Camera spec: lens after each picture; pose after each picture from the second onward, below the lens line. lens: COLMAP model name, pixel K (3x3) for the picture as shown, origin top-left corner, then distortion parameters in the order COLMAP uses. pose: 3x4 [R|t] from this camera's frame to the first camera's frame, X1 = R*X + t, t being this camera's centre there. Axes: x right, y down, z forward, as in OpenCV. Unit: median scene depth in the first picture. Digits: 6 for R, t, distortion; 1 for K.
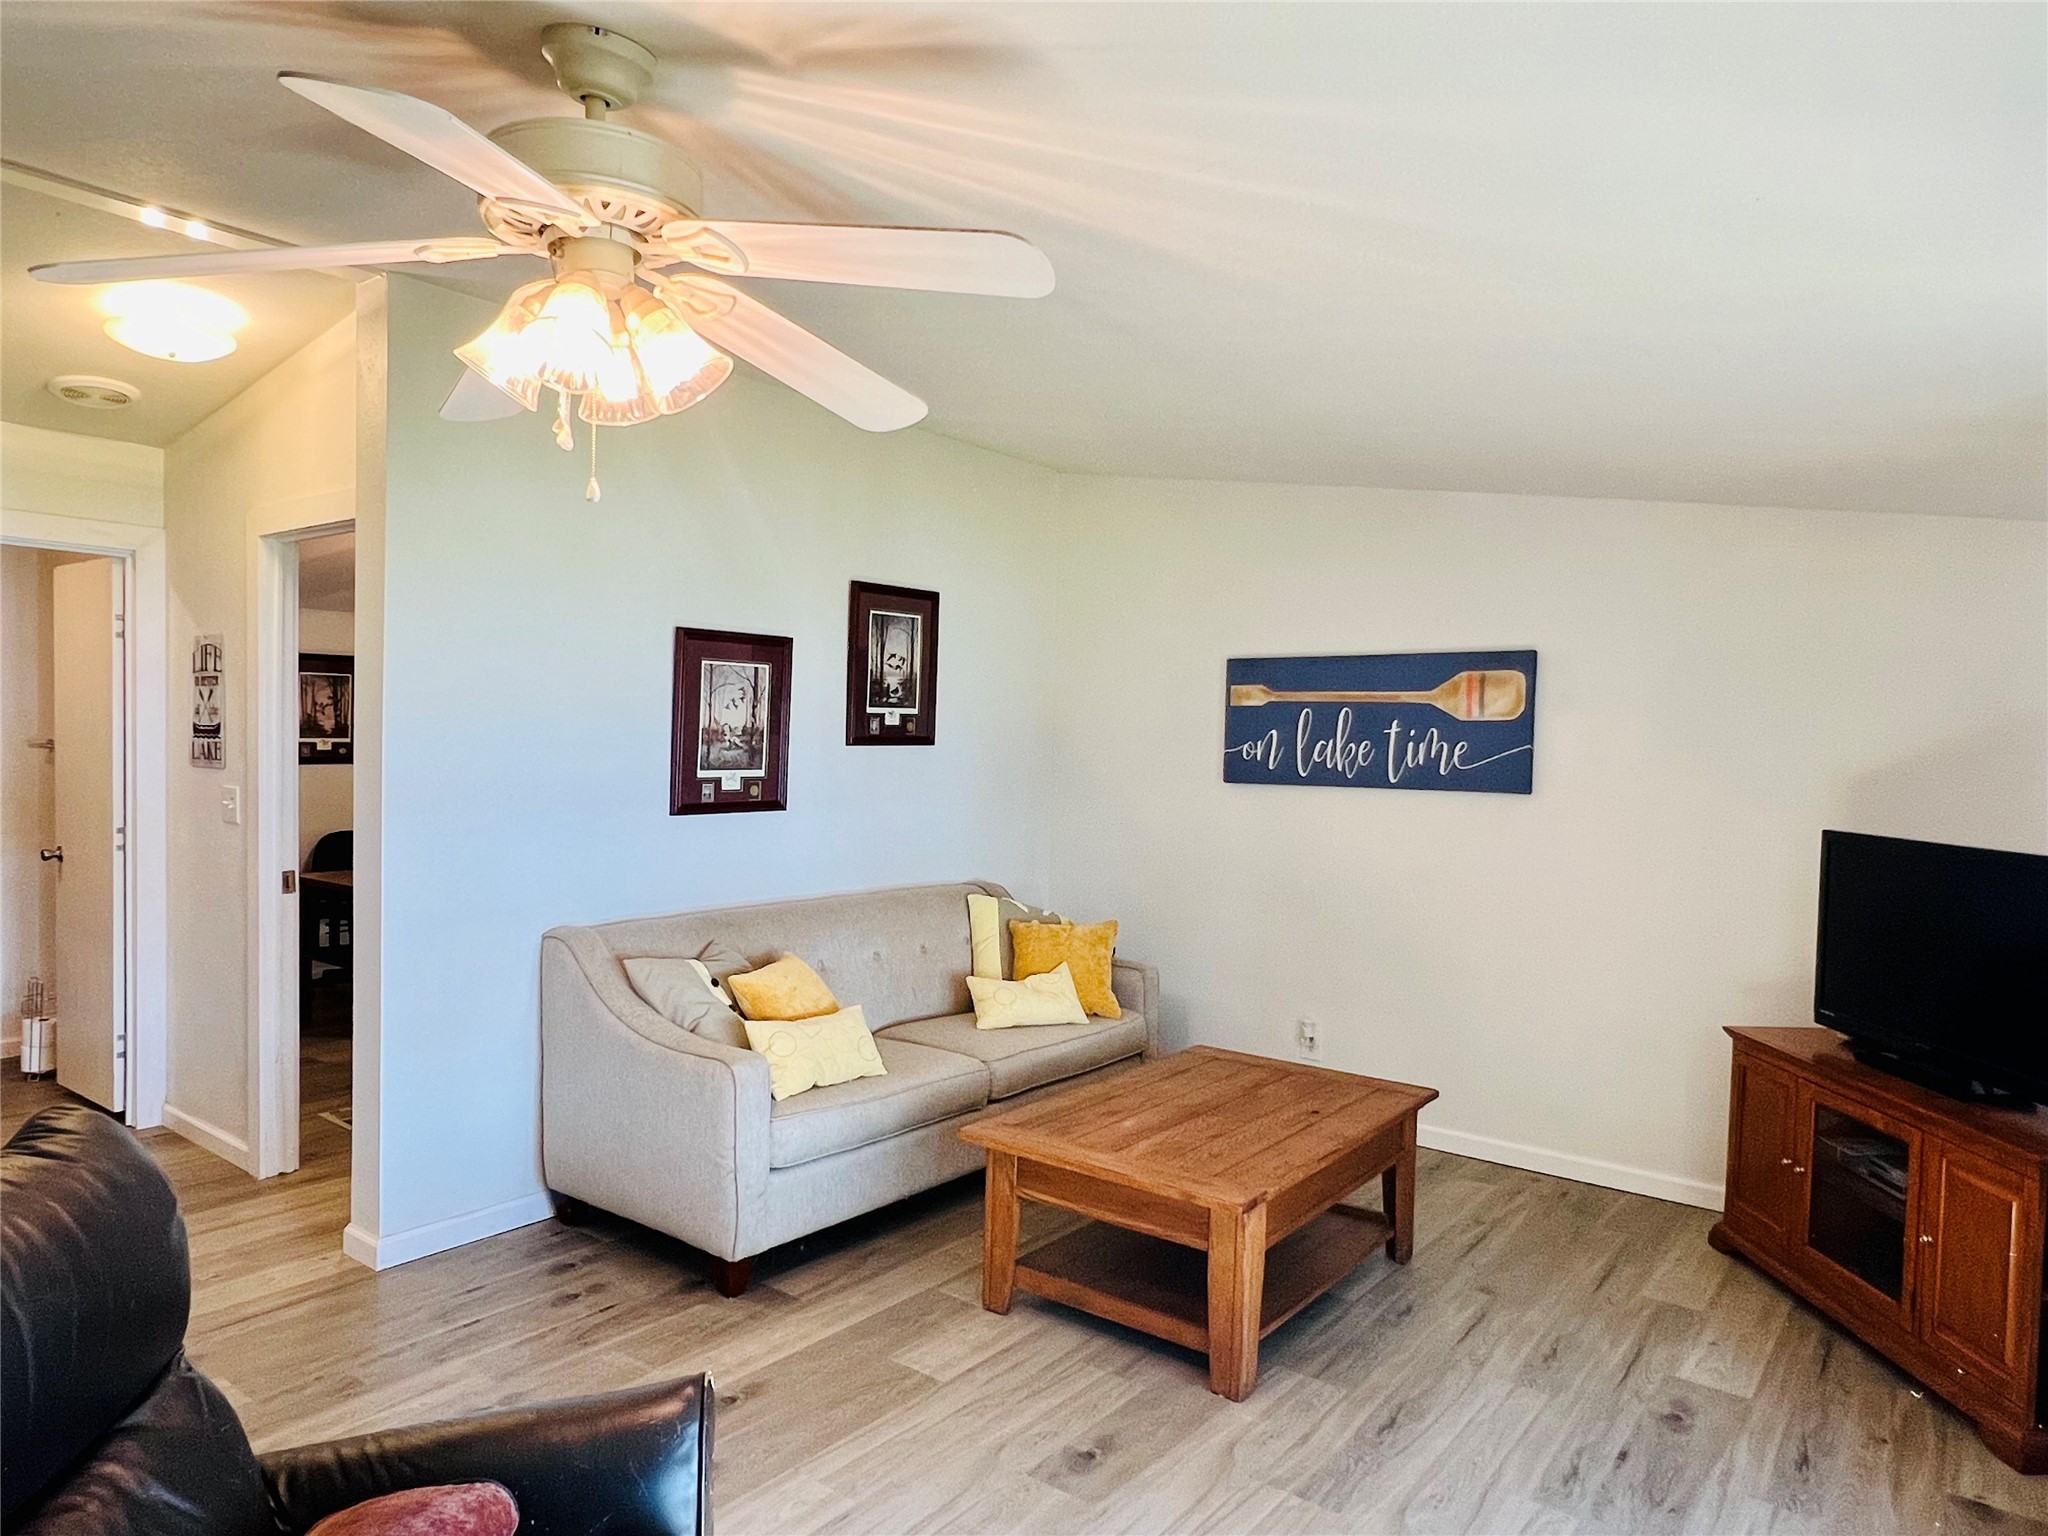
lens RADIAL K [[1288.3, 0, 1017.7], [0, 1288.3, 775.5], [0, 0, 1]] dist [0.001668, -0.005317]
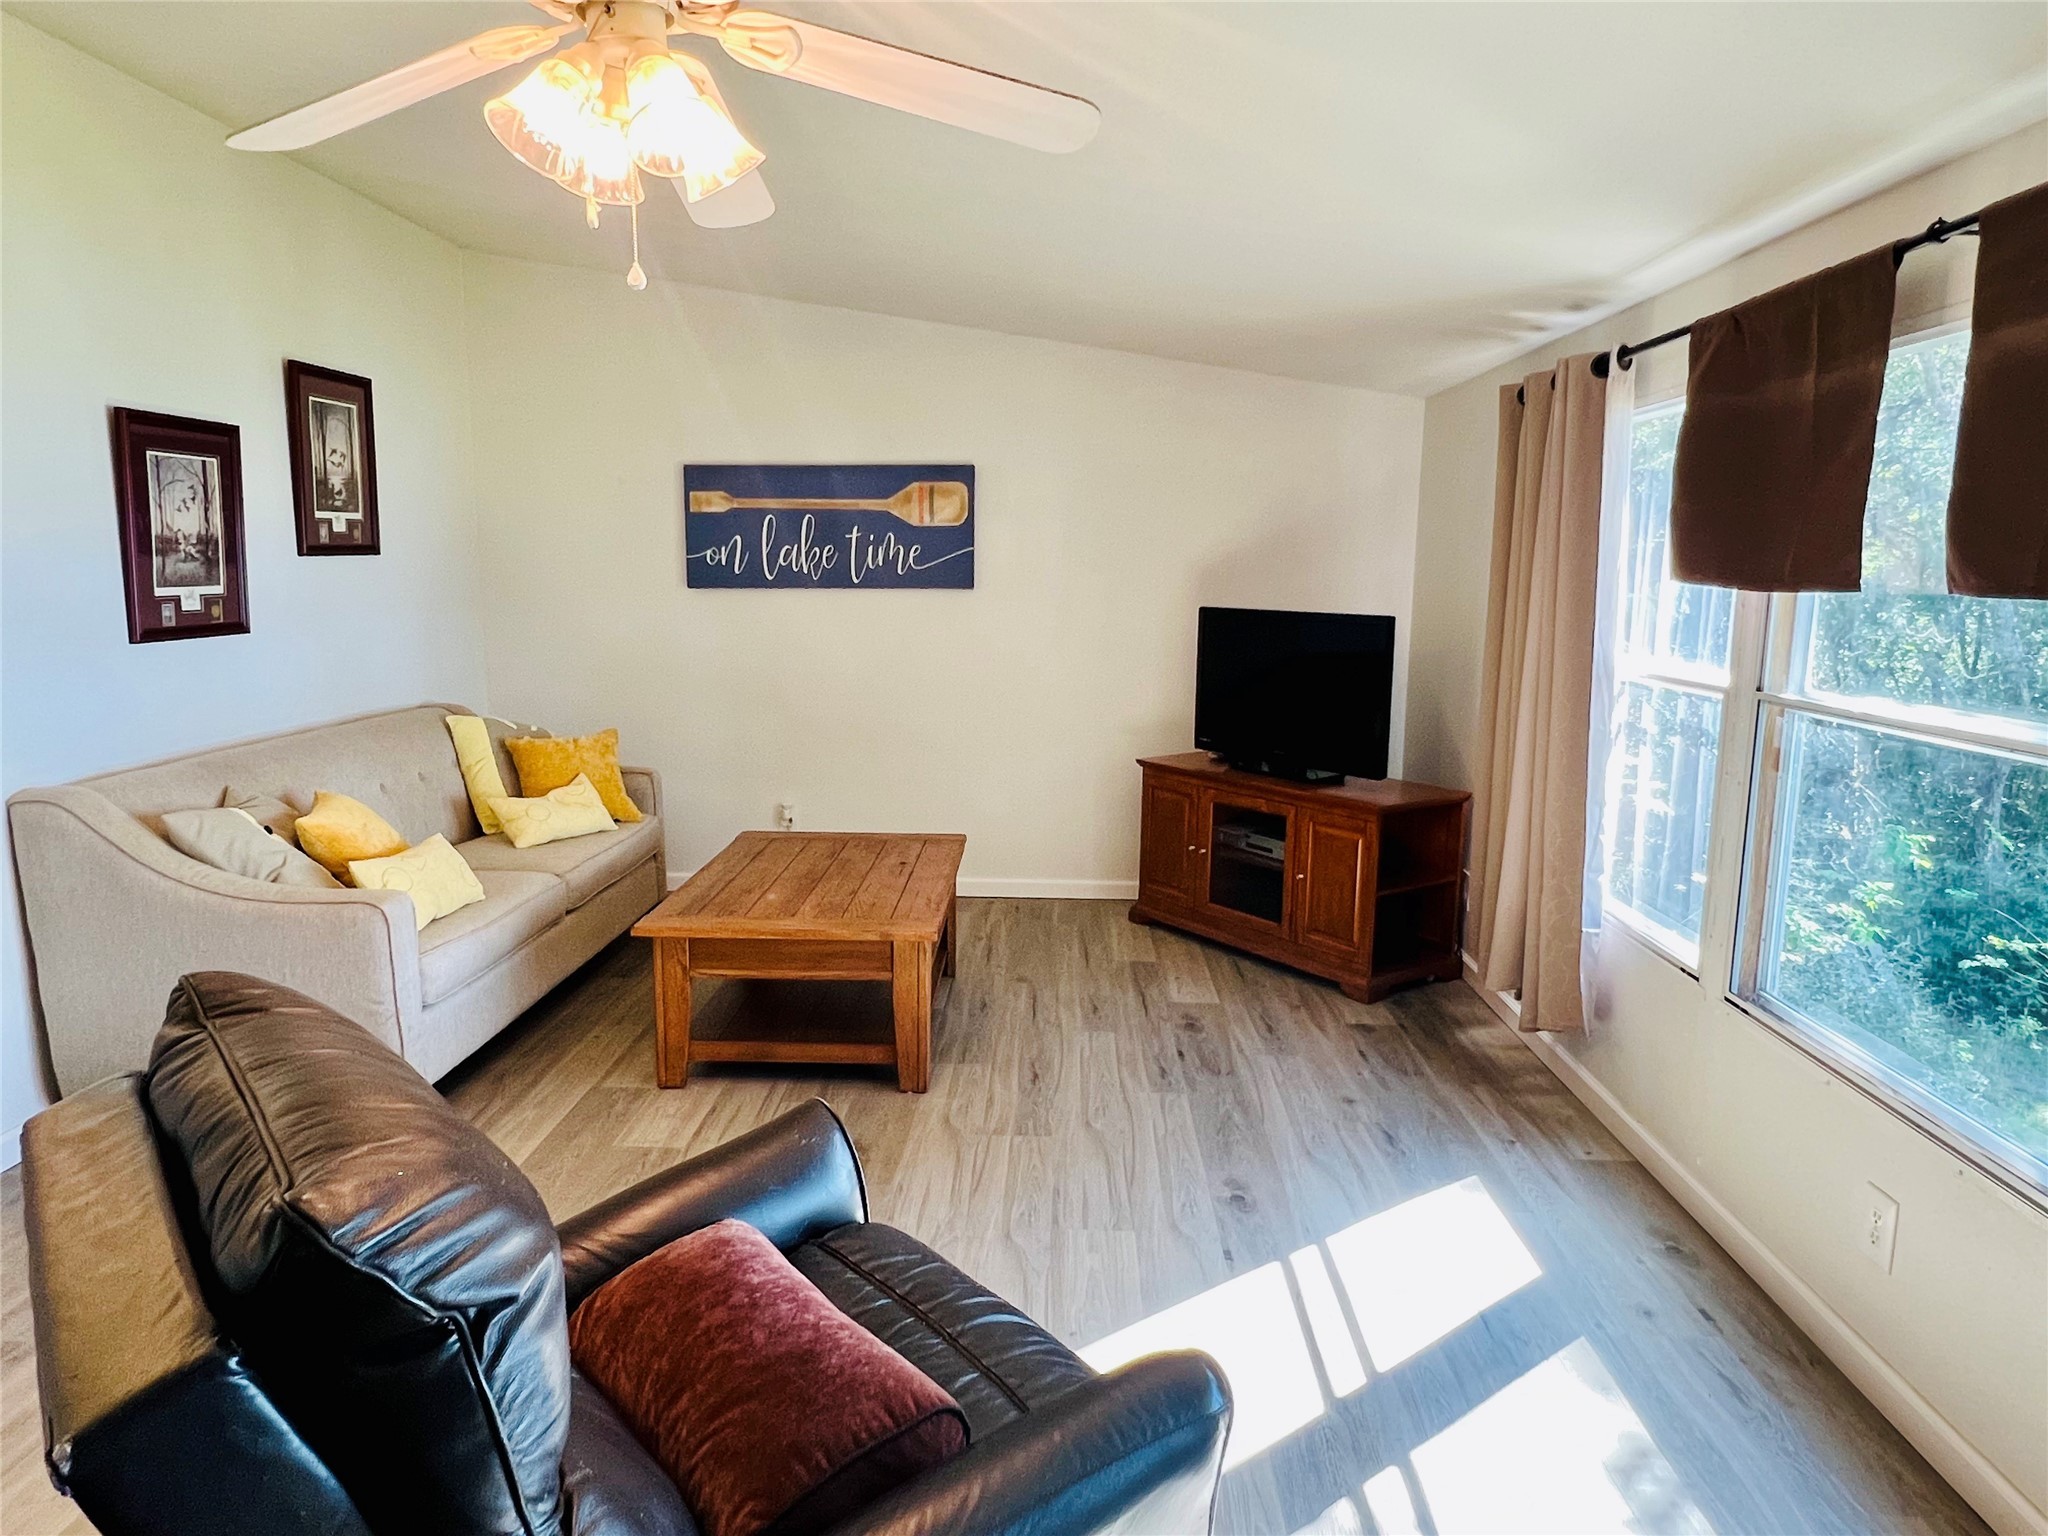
lens RADIAL K [[1288.3, 0, 1017.7], [0, 1288.3, 775.5], [0, 0, 1]] dist [0.001668, -0.005317]
pose [[0.810135, -0.111836, 0.575477, -0.272882], [0.027716, 0.987844, 0.152957, 0.003863], [-0.585587, -0.107966, 0.803387, 0.002010]]
